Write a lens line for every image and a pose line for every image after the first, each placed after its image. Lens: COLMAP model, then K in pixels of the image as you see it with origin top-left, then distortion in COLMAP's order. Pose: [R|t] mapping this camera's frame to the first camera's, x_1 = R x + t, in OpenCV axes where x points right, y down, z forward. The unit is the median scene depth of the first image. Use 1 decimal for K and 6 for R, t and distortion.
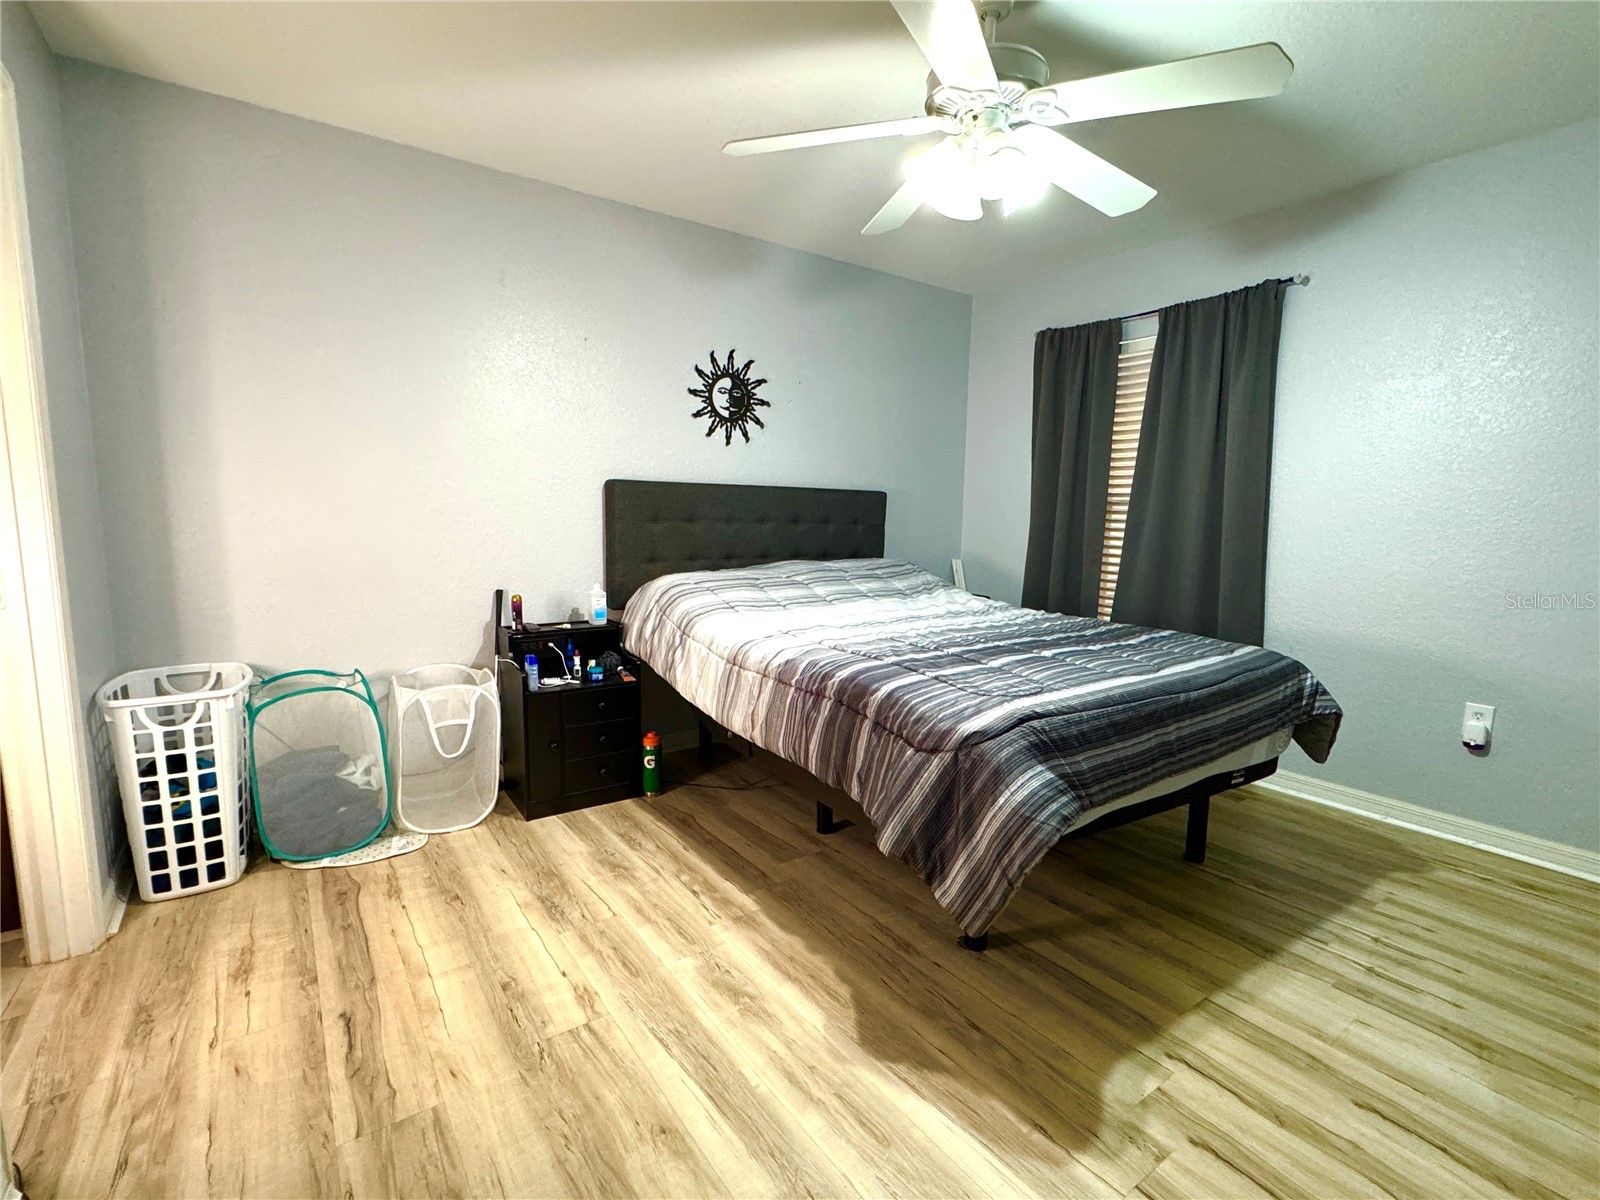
lens RADIAL K [[731.2, 0, 796.9], [0, 731.2, 602.3], [0, 0, 1]] dist [0.001526, 0.000113]
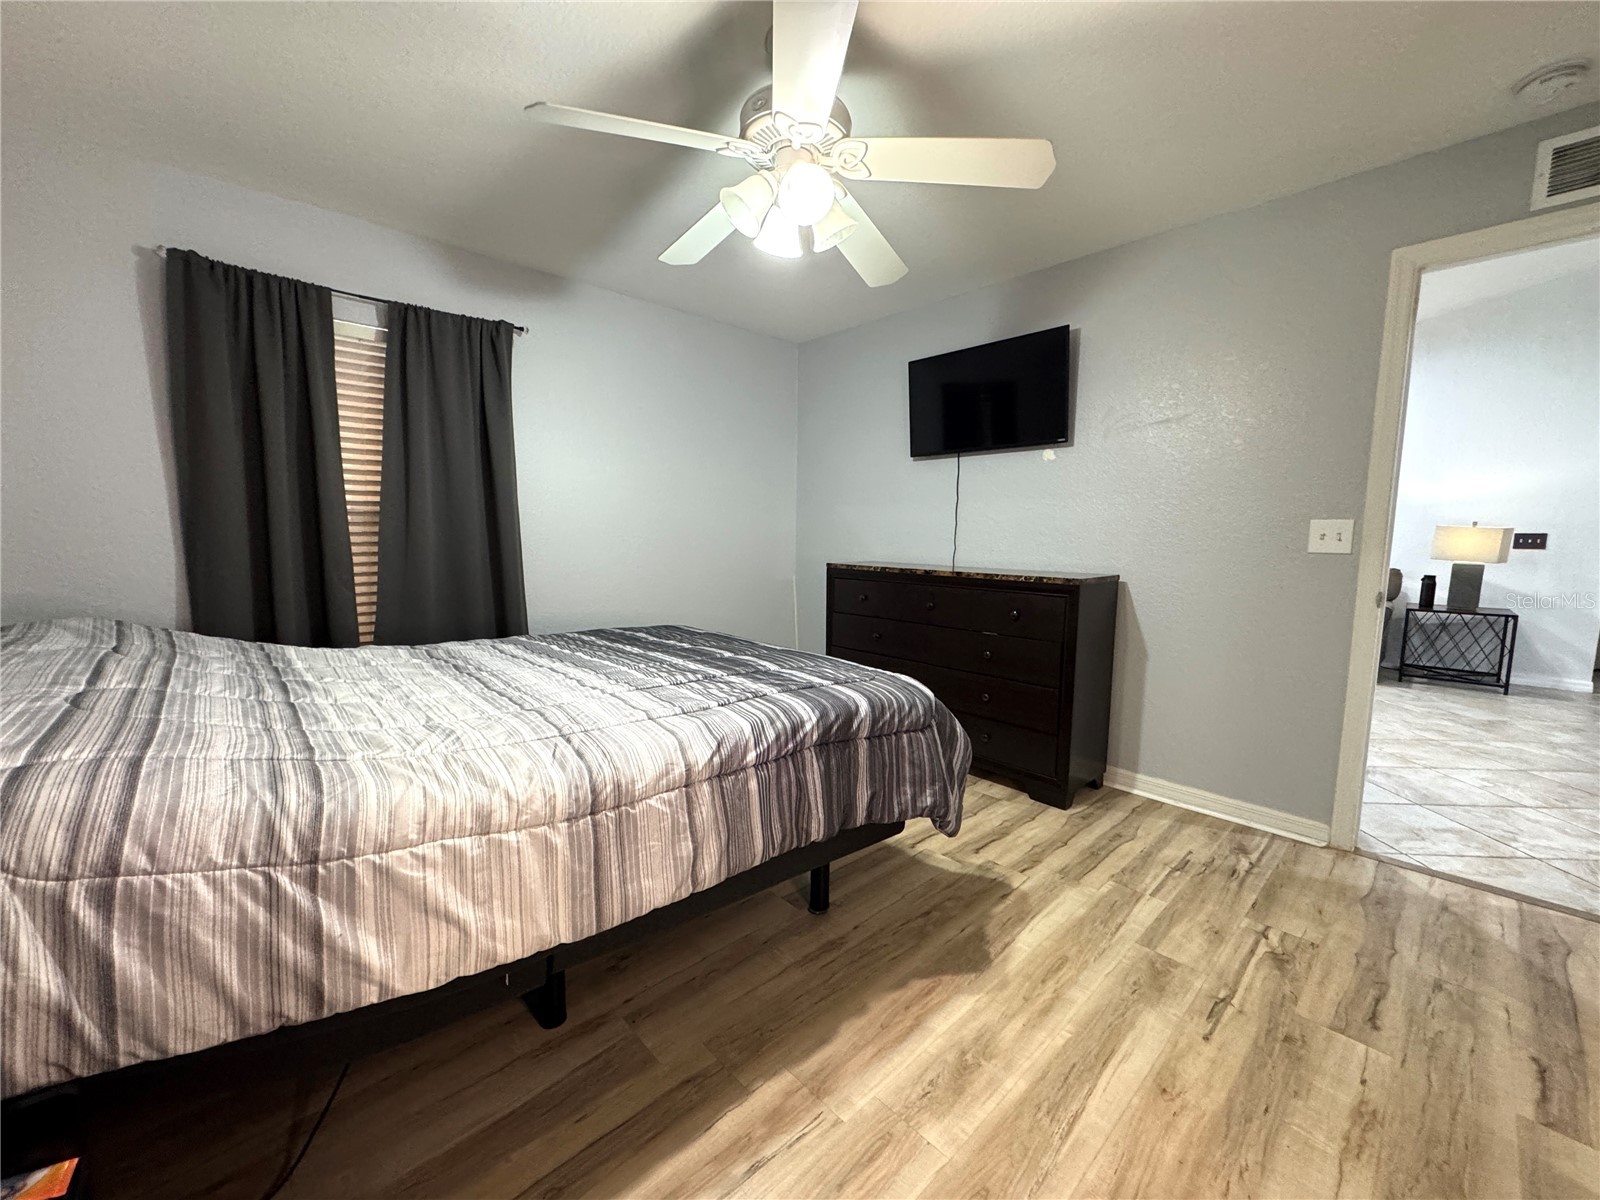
lens RADIAL K [[634.7, 0, 793.2], [0, 634.7, 597.8], [0, 0, 1]] dist [-0.002569, 0.000004]
pose [[-0.124564, -0.120842, 0.984825, -0.638317], [0.112157, 0.984479, 0.134985, -0.139134], [-0.985852, 0.127269, -0.109077, 1.029131]]
